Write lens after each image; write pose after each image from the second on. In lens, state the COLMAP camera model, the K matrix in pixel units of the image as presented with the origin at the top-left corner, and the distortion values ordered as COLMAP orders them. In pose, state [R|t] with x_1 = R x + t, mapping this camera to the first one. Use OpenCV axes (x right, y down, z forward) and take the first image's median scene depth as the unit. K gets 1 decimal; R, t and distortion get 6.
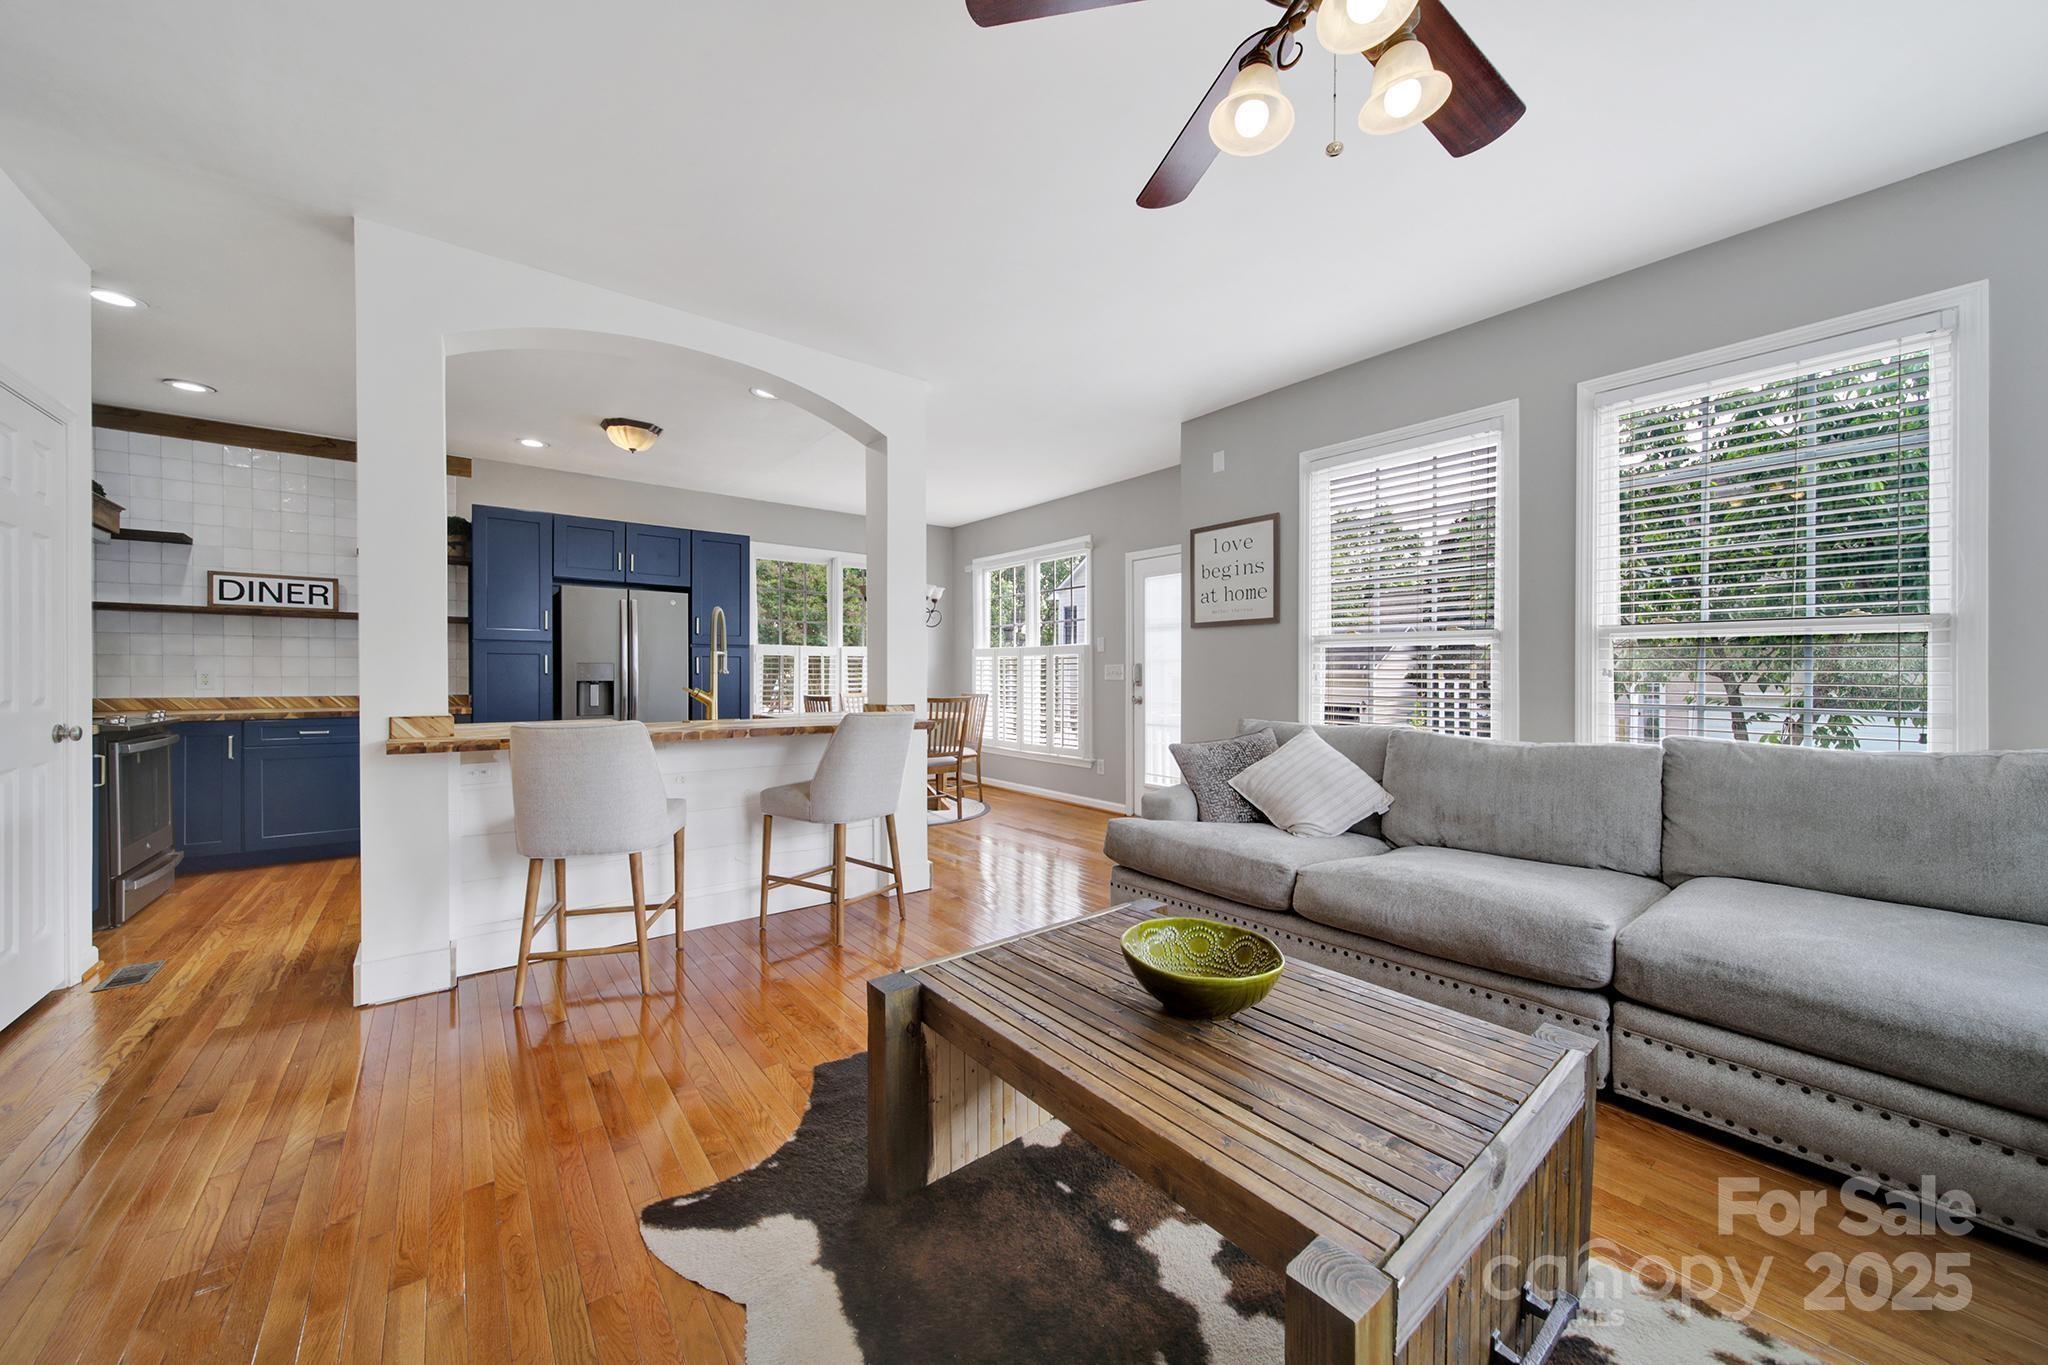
lens RADIAL K [[730.7, 0, 1022.6], [0, 730.7, 671.2], [0, 0, 1]] dist [-0.002179, -0.000548]
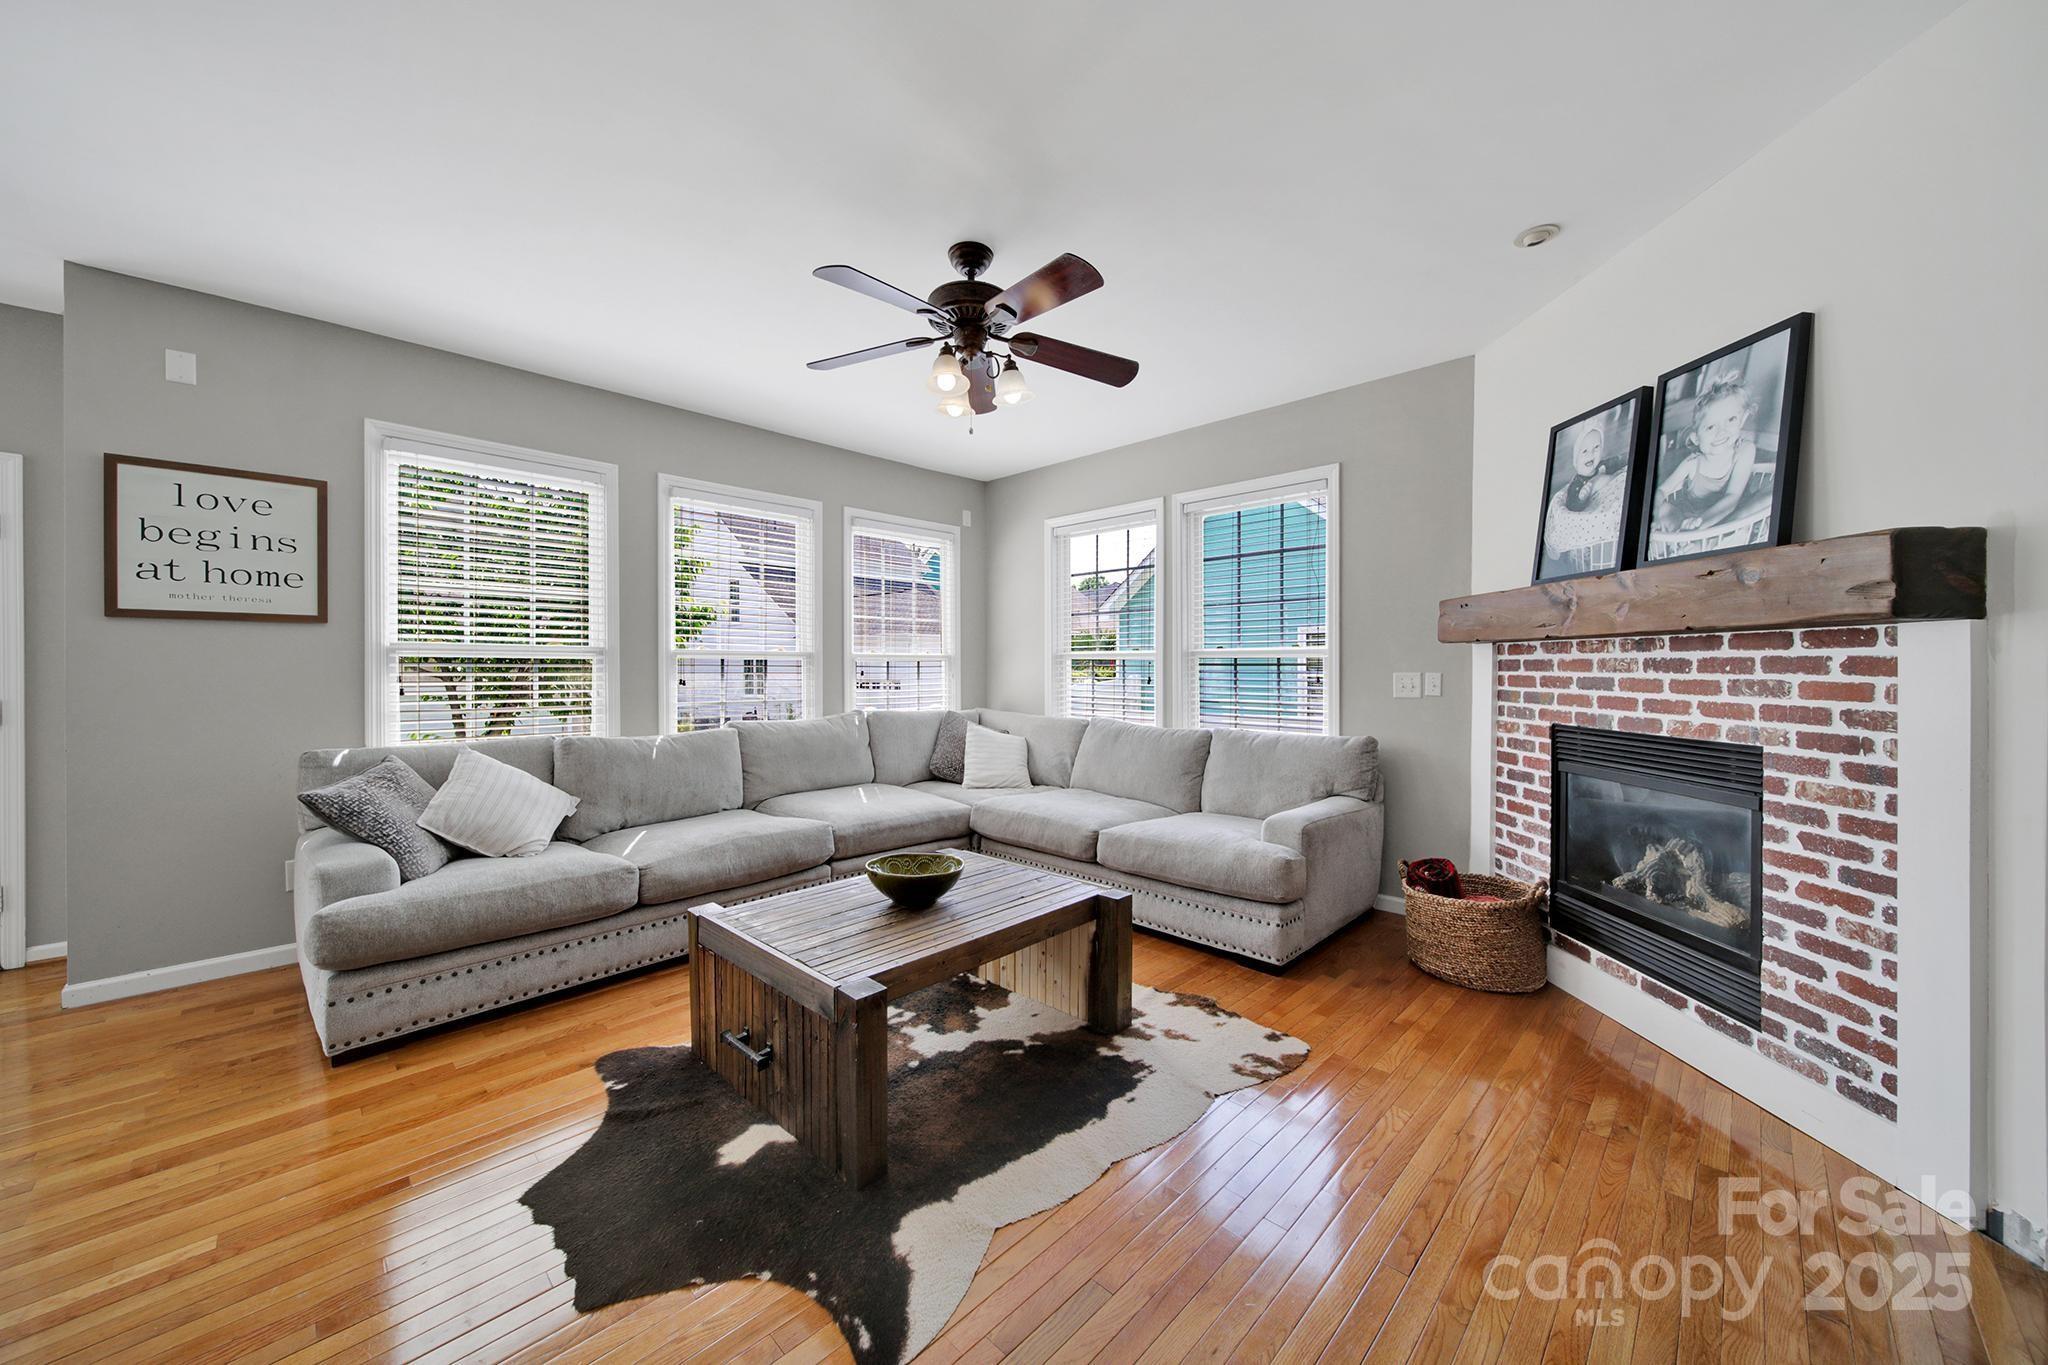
lens RADIAL K [[730.7, 0, 1021.8], [0, 730.7, 674.0], [0, 0, 1]] dist [-0.002179, -0.000548]
pose [[-0.120413, -0.008679, 0.992686, -0.653462], [-0.002231, 0.999962, 0.008472, -0.025779], [-0.992721, -0.001194, -0.120428, 0.456472]]
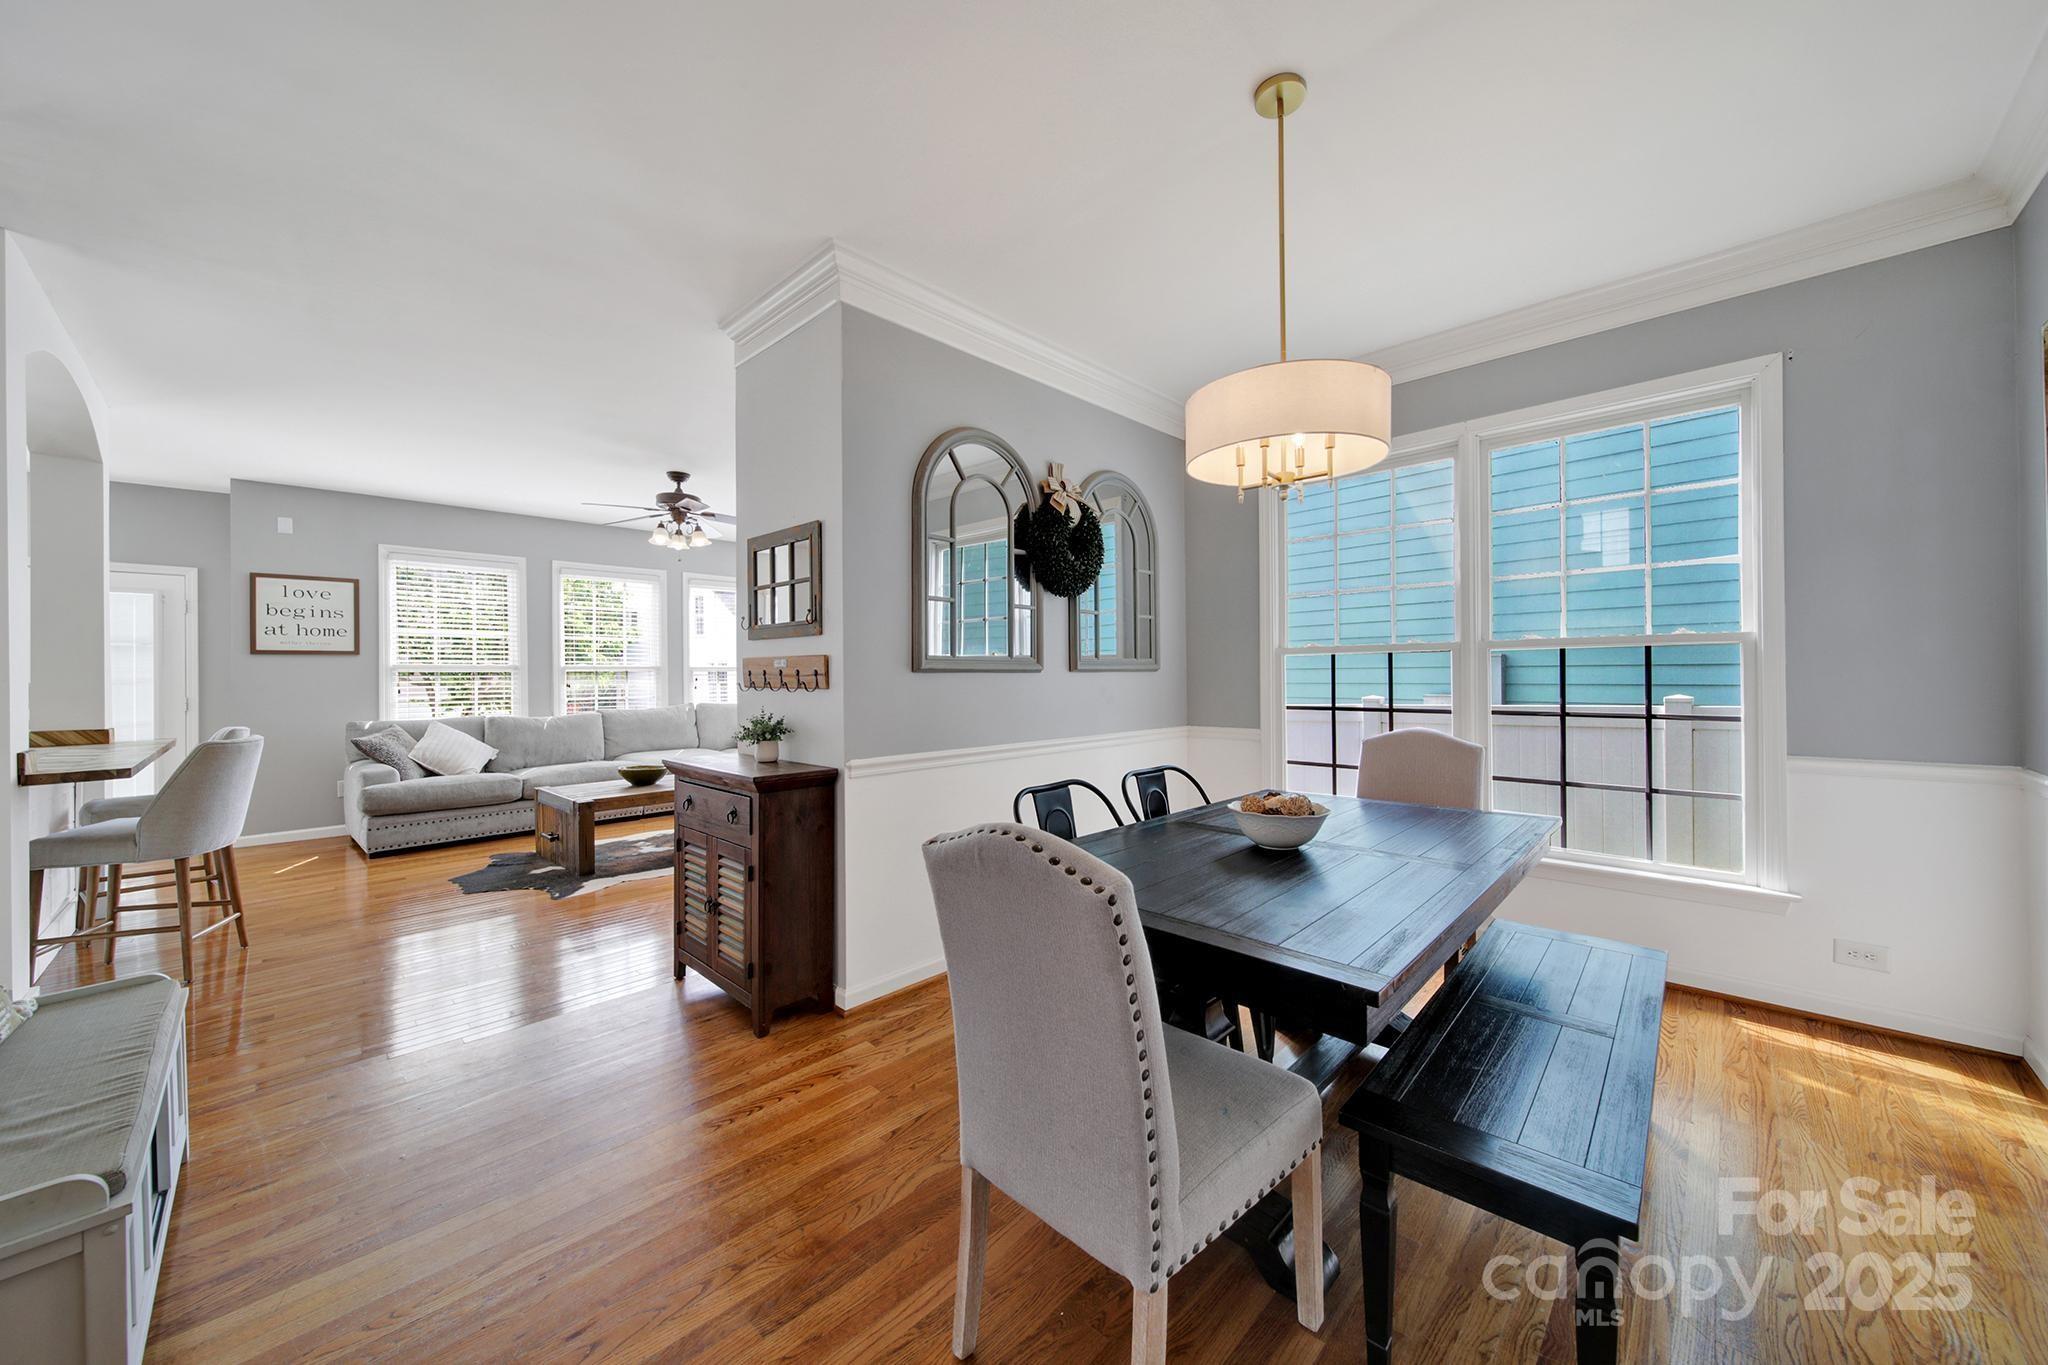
lens RADIAL K [[730.7, 0, 1024.3], [0, 730.7, 671.7], [0, 0, 1]] dist [-0.002179, -0.000548]
pose [[-0.133623, 0.000792, 0.991032, -1.622120], [0.006310, 0.999980, 0.000051, -0.030857], [-0.991012, 0.006260, -0.133626, -0.156041]]
